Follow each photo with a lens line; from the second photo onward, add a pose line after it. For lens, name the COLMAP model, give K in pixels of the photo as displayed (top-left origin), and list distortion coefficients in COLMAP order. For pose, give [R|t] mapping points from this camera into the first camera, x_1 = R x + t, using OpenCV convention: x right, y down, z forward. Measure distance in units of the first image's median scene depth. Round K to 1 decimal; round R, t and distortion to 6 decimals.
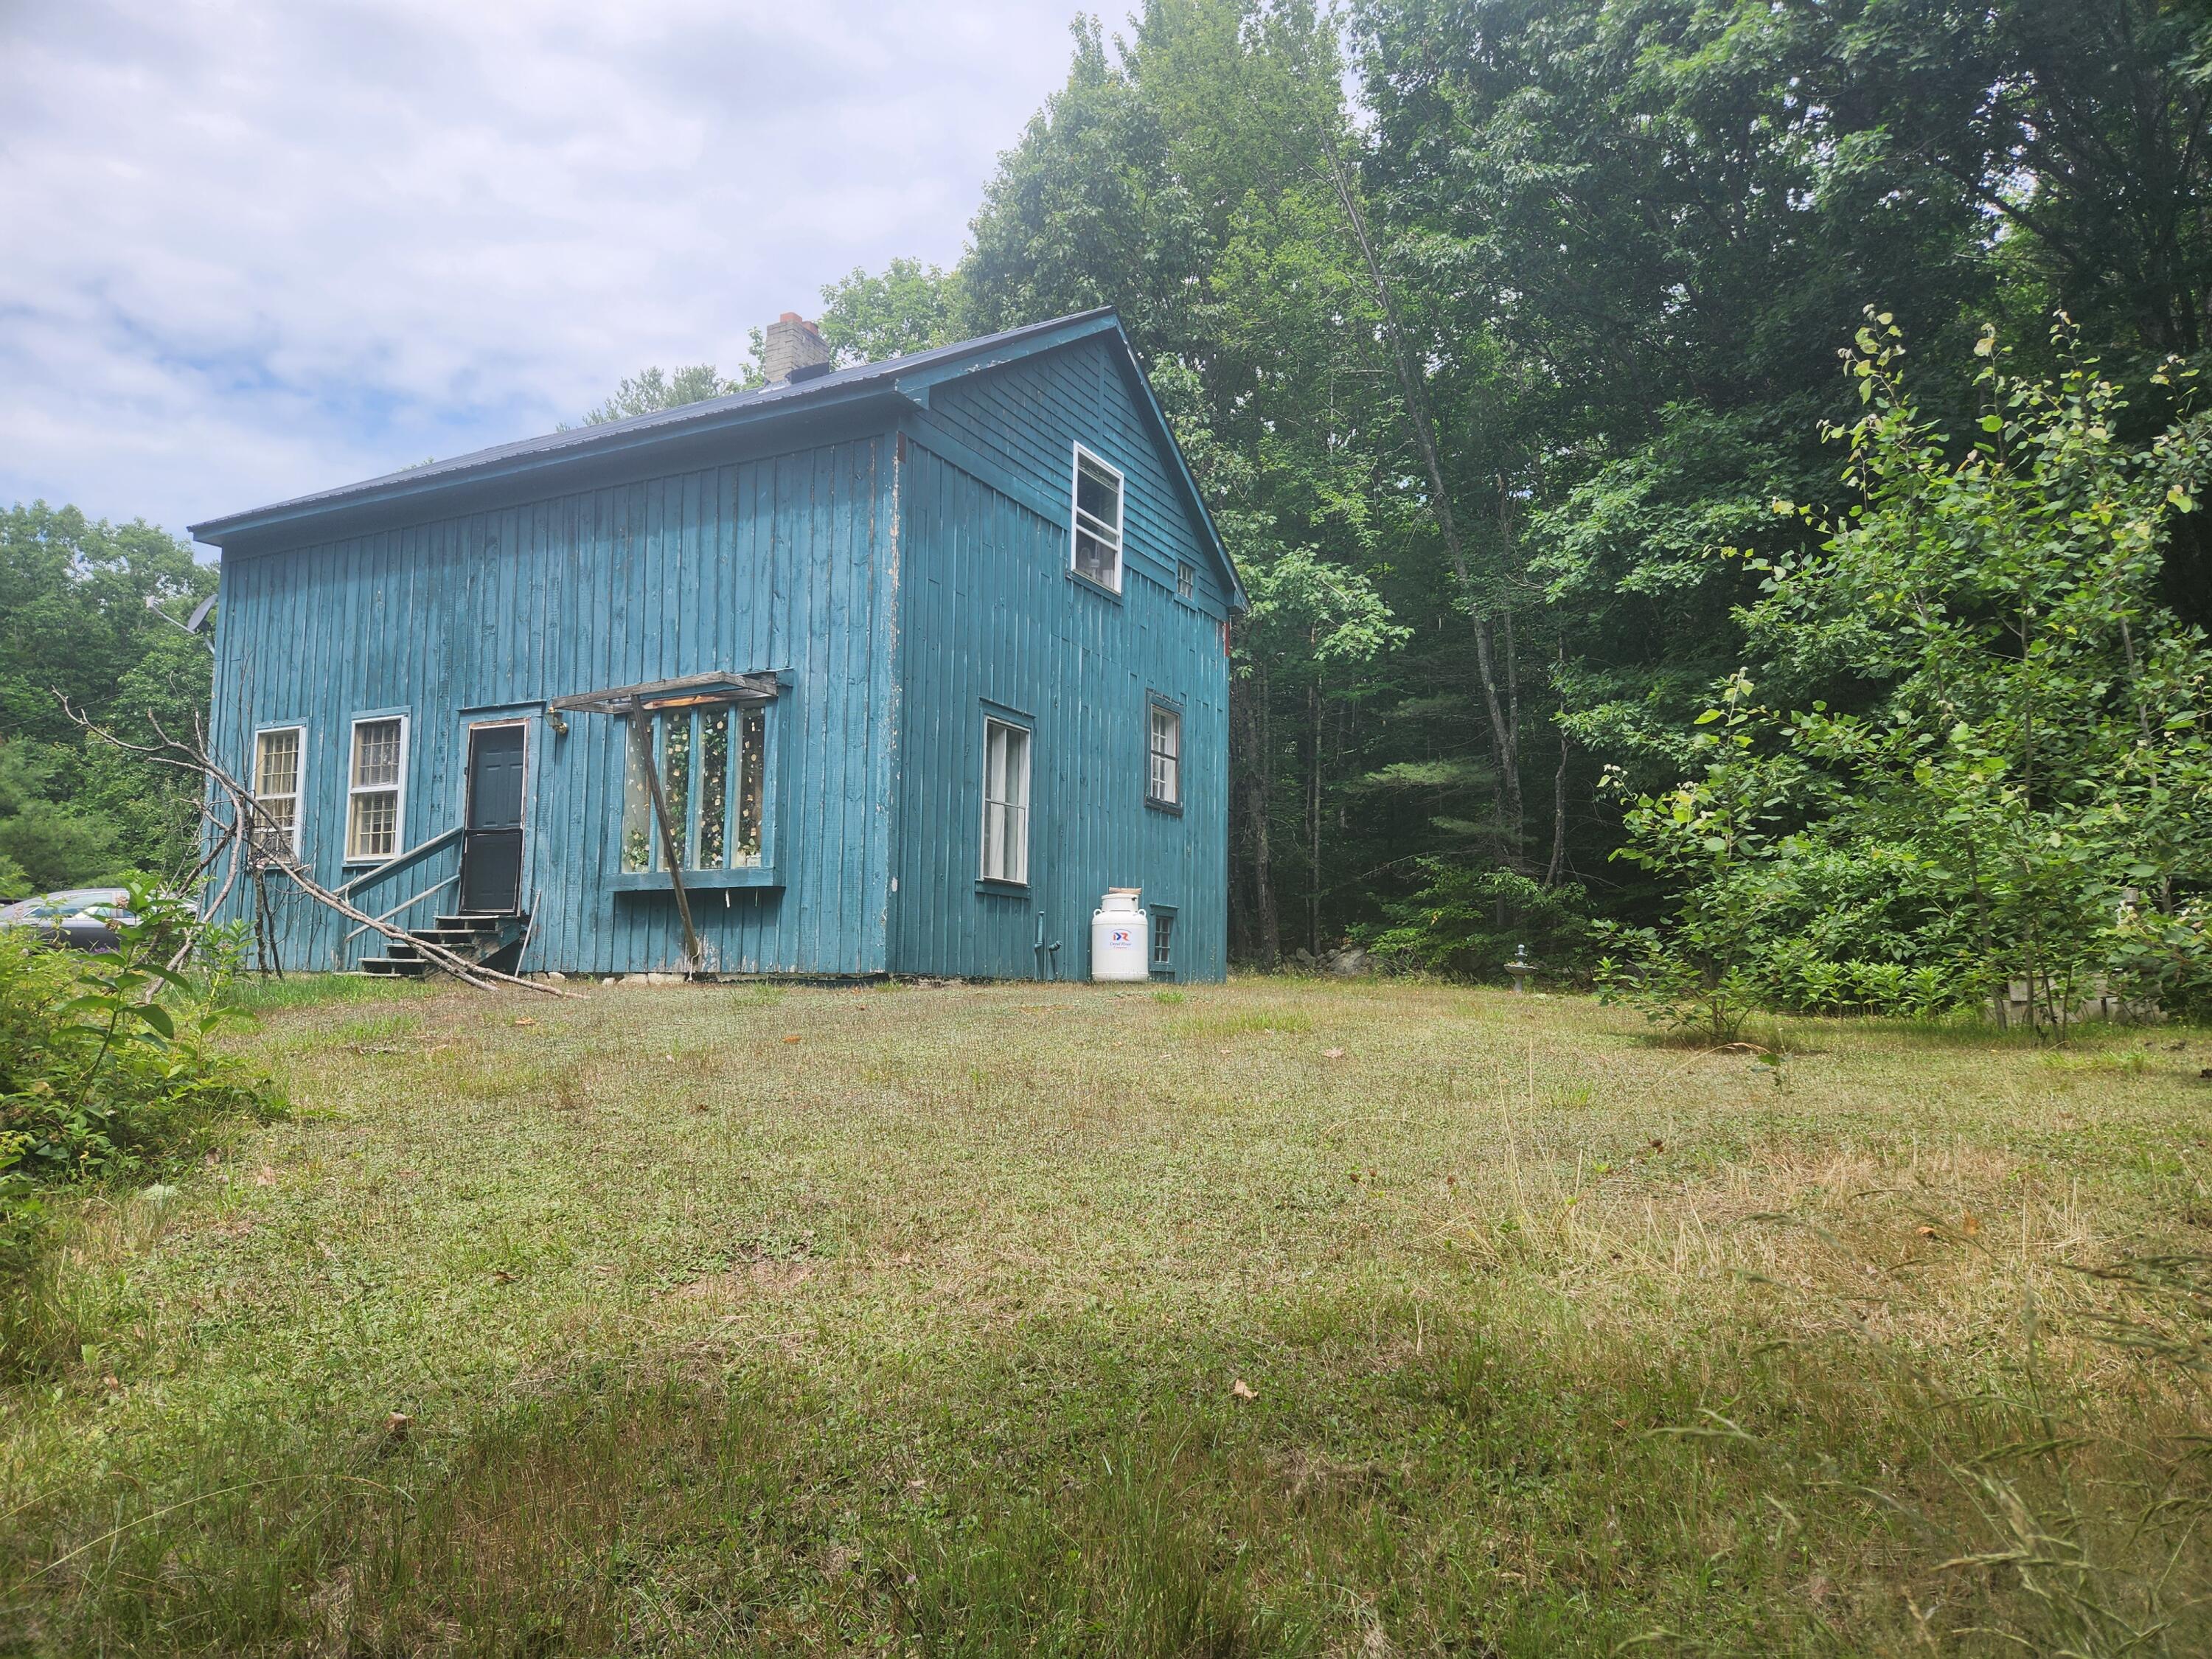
lens RADIAL K [[1485.0, 0, 1105.1], [0, 1485.0, 835.9], [0, 0, 1]] dist [0.048520, -0.032030]
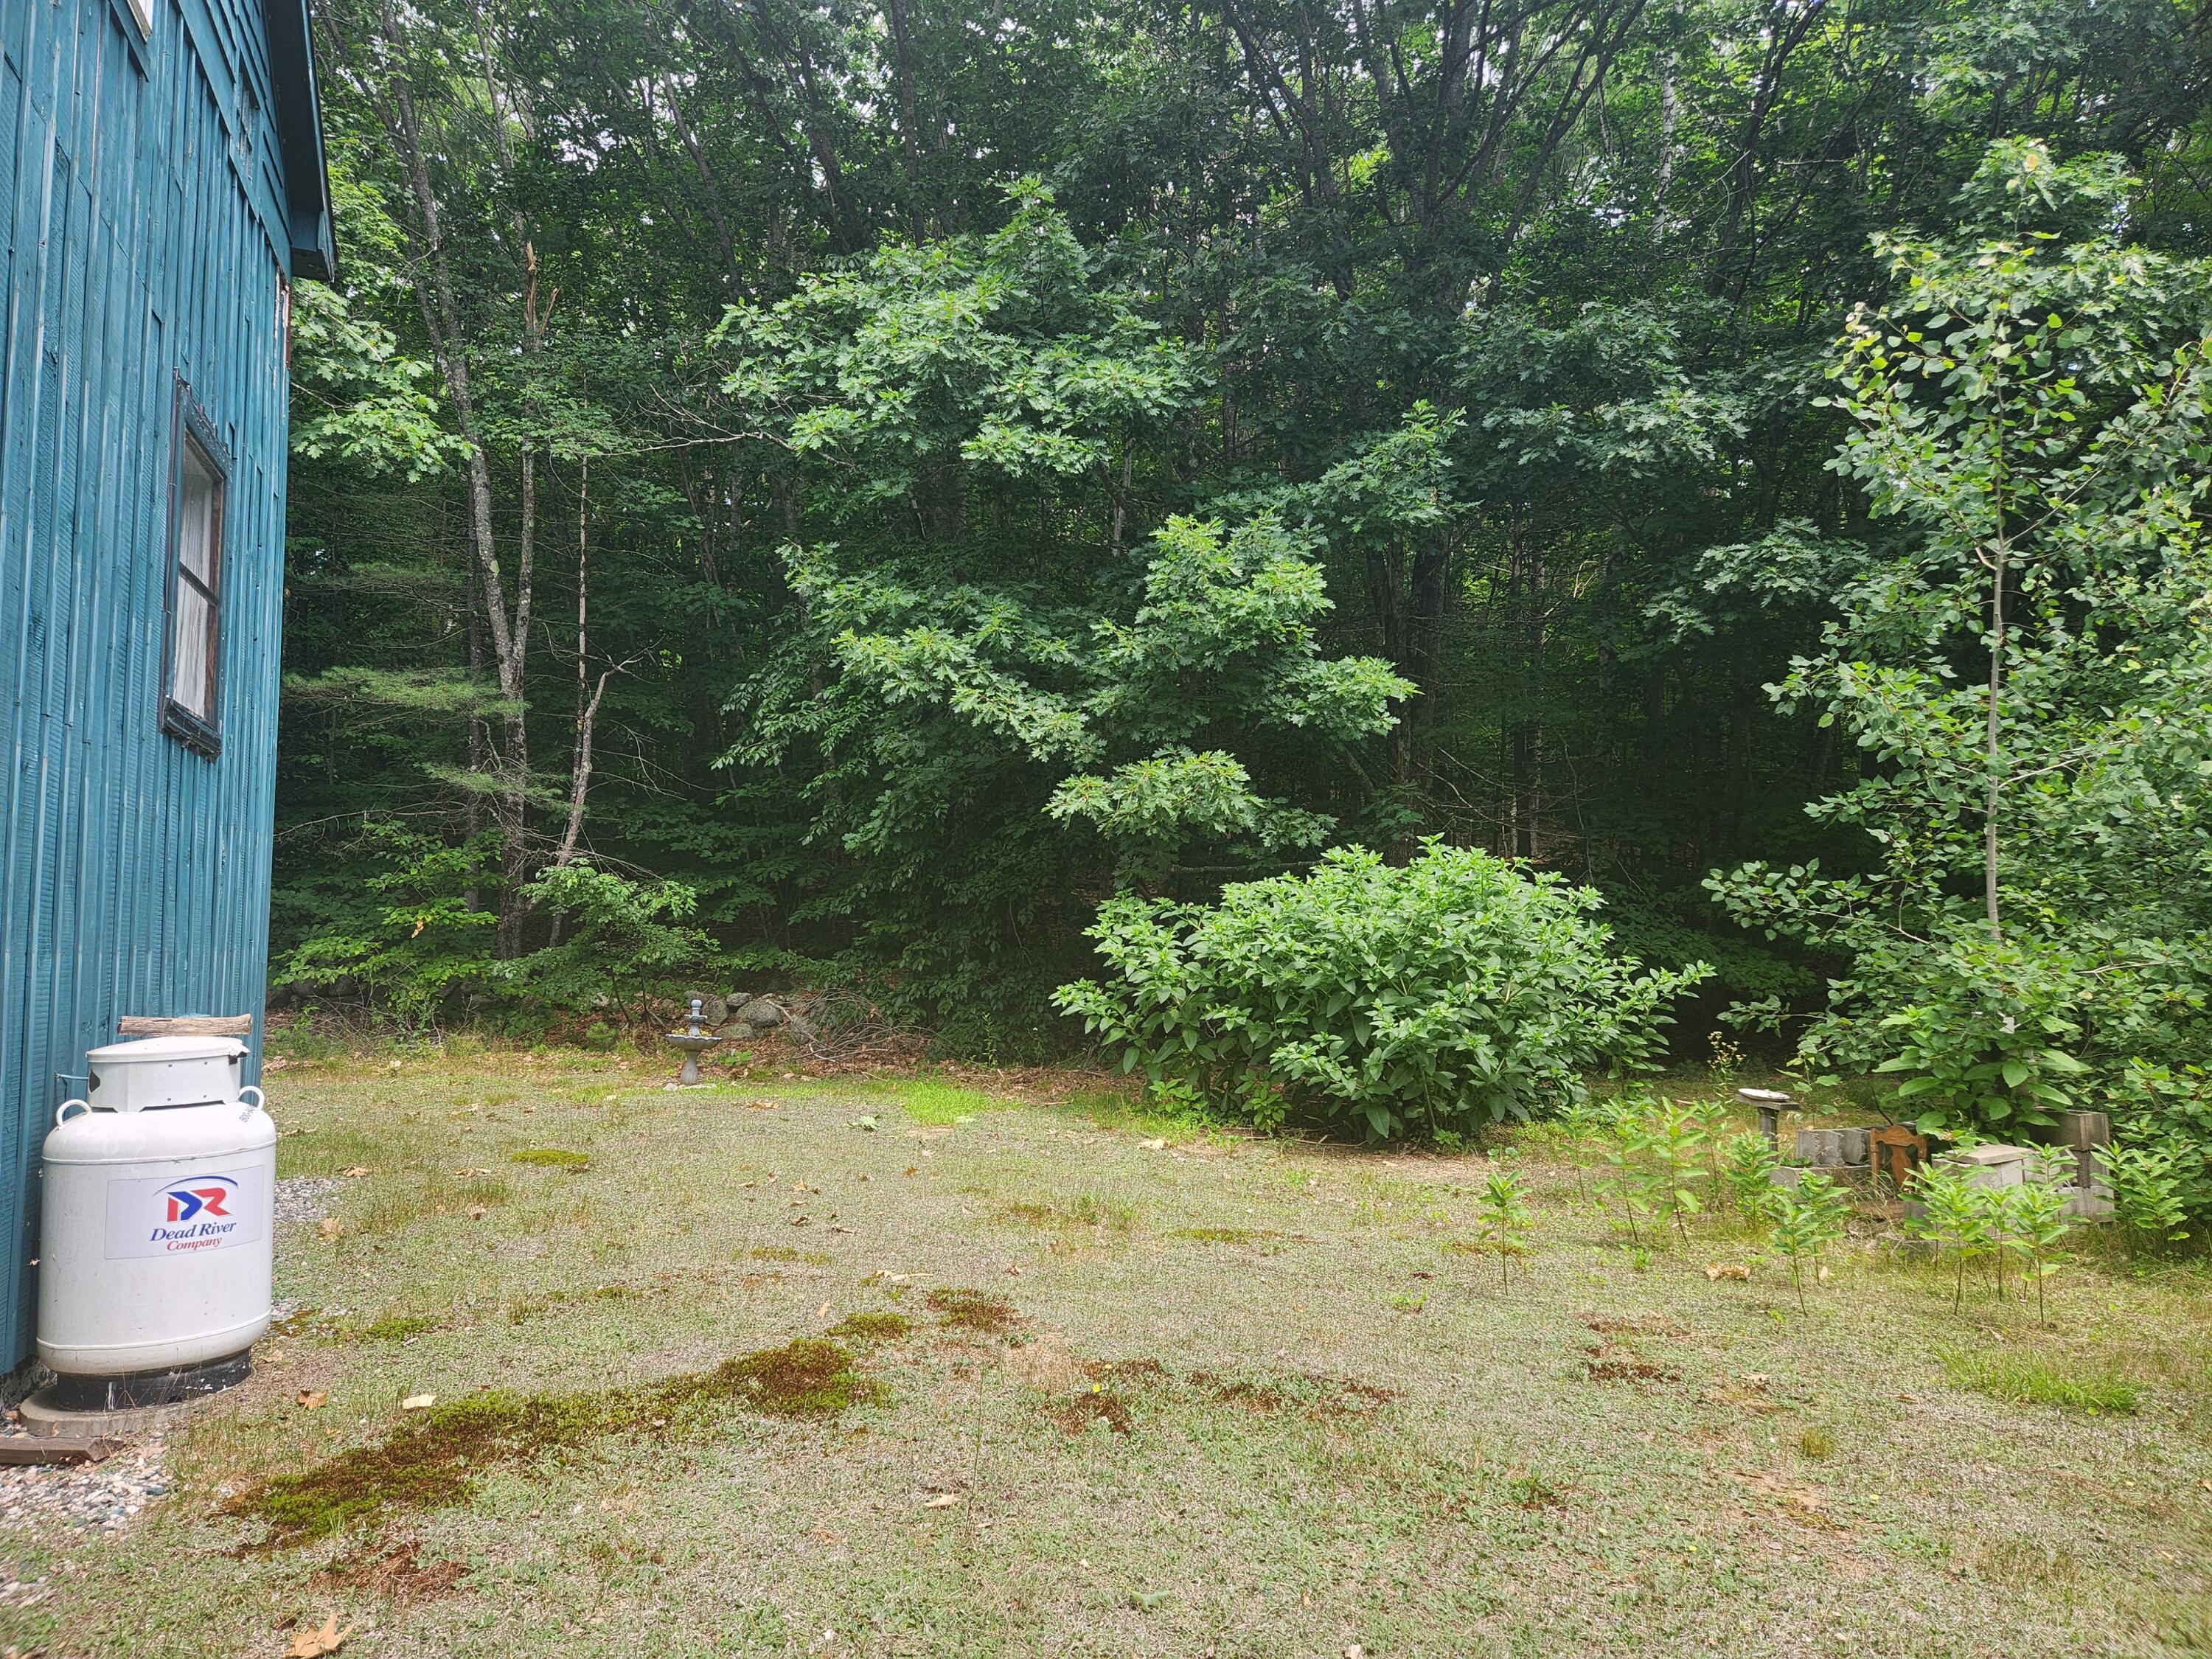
lens RADIAL K [[1485.0, 0, 1108.7], [0, 1485.0, 825.7], [0, 0, 1]] dist [0.048520, -0.032030]
pose [[0.662245, 0.058339, 0.747013, -0.070550], [-0.087214, 0.996190, -0.000482, -0.014186], [-0.744195, -0.064831, 0.664809, 0.524006]]
